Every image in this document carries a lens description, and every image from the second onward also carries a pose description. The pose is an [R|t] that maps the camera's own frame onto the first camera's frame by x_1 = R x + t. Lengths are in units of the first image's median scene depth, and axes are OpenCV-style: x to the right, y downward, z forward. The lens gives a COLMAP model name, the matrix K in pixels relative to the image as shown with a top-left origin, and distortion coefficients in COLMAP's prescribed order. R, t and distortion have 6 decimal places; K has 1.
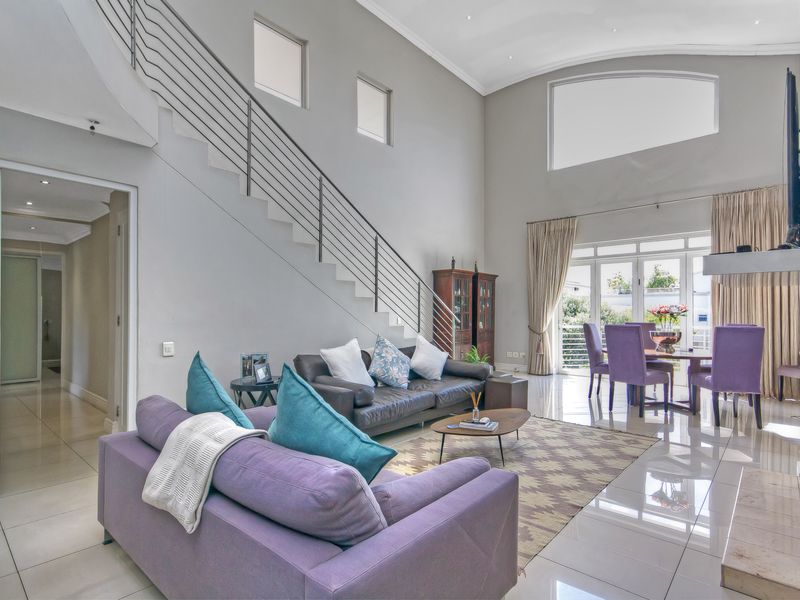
lens RADIAL K [[426.1, 0, 403.7], [0, 426.1, 311.8], [0, 0, 1]] dist [0.000983, 0.000314]
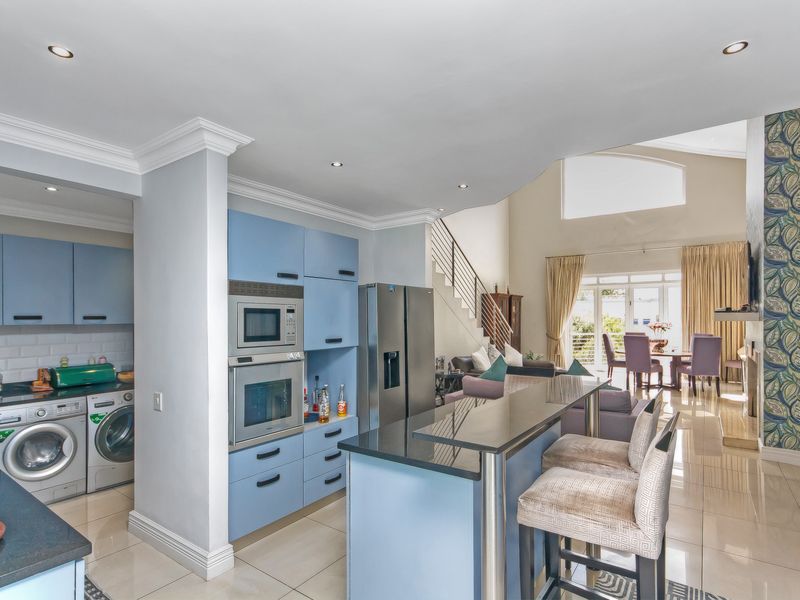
lens RADIAL K [[418.3, 0, 399.5], [0, 418.3, 321.2], [0, 0, 1]] dist [0.002072, -0.000558]
pose [[0.995505, -0.007019, 0.094452, -0.506508], [0.005606, 0.999869, 0.015214, -0.051907], [-0.094547, -0.014616, 0.995413, -0.464724]]
